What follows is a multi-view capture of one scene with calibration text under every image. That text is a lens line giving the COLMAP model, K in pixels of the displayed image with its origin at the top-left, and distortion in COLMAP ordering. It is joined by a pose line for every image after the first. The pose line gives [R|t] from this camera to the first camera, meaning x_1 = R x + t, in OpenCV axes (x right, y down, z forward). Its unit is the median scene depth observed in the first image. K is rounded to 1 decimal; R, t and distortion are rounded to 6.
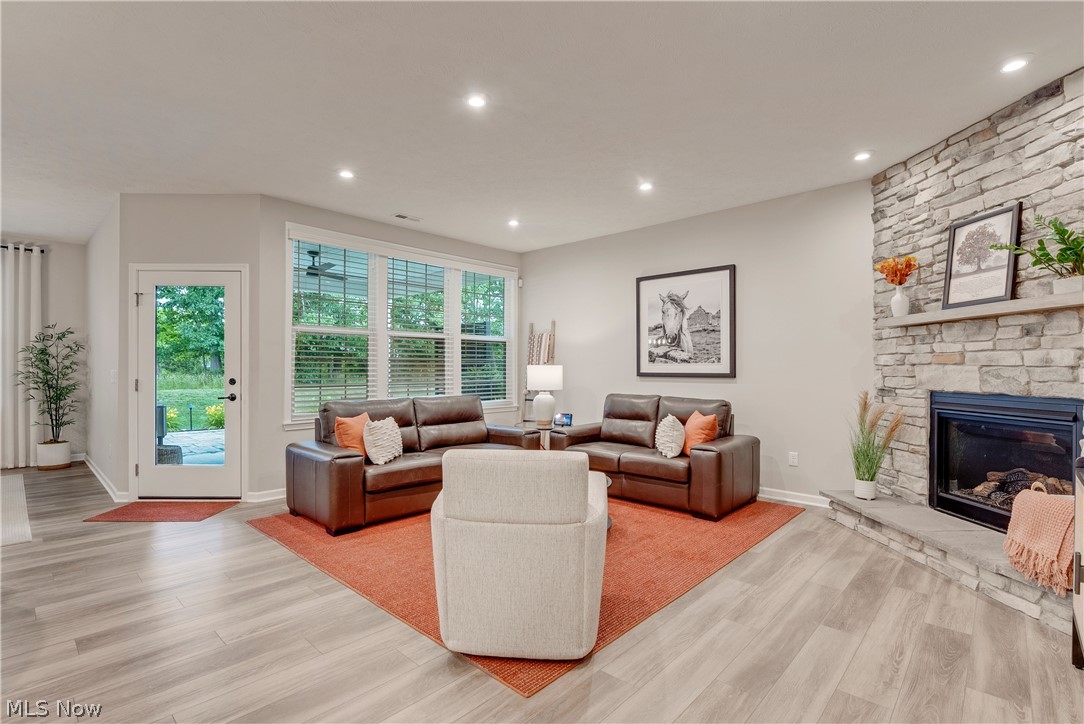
lens RADIAL K [[504.0, 0, 545.3], [0, 504.0, 366.8], [0, 0, 1]] dist [-0.015238, 0.001144]
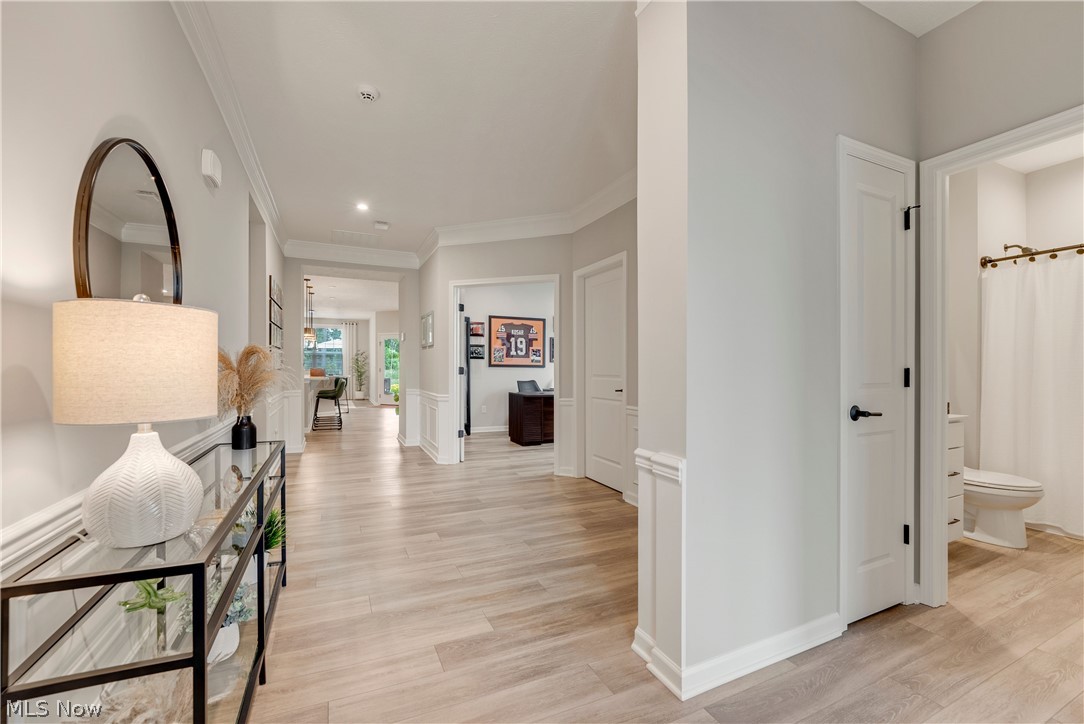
lens RADIAL K [[449.0, 0, 536.9], [0, 449.0, 364.7], [0, 0, 1]] dist [-0.024079, 0.000238]
pose [[0.922721, -0.004261, -0.385444, 0.964756], [0.000404, 0.999949, -0.010088, 0.026872], [0.385468, 0.009152, 0.922676, -1.003238]]
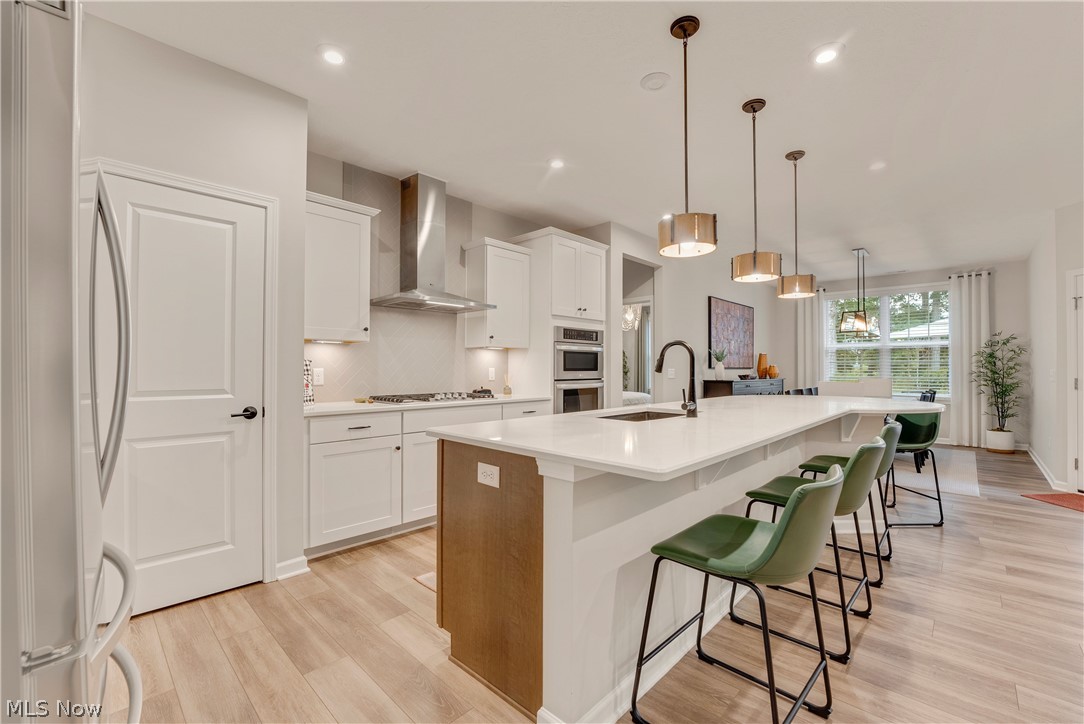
lens RADIAL K [[454.9, 0, 530.6], [0, 454.9, 367.4], [0, 0, 1]] dist [-0.023964, 0.000351]
pose [[-0.029930, -0.005274, -0.999538, 0.117431], [0.000701, 0.999986, -0.005297, 0.004388], [0.999552, -0.000859, -0.029926, -0.104285]]
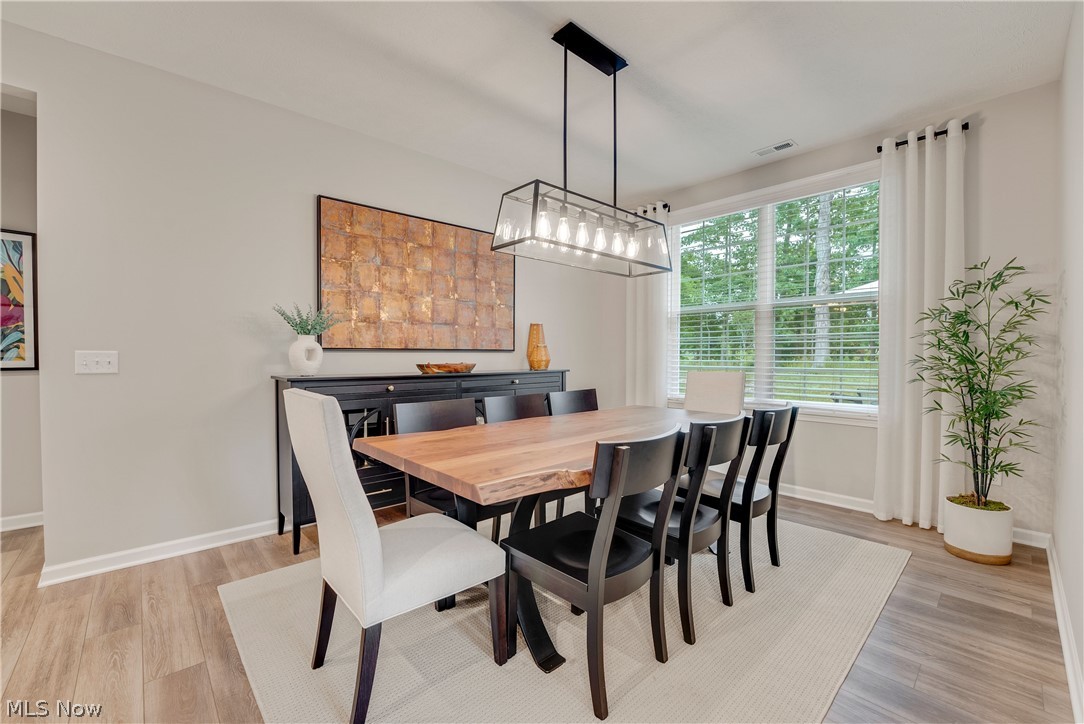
lens RADIAL K [[449.0, 0, 536.9], [0, 449.0, 364.7], [0, 0, 1]] dist [-0.024079, 0.000238]
pose [[-0.085135, 0.019662, -0.996175, -0.531419], [0.001188, 0.999807, 0.019632, 0.008182], [0.996369, 0.000488, -0.085142, 0.609911]]
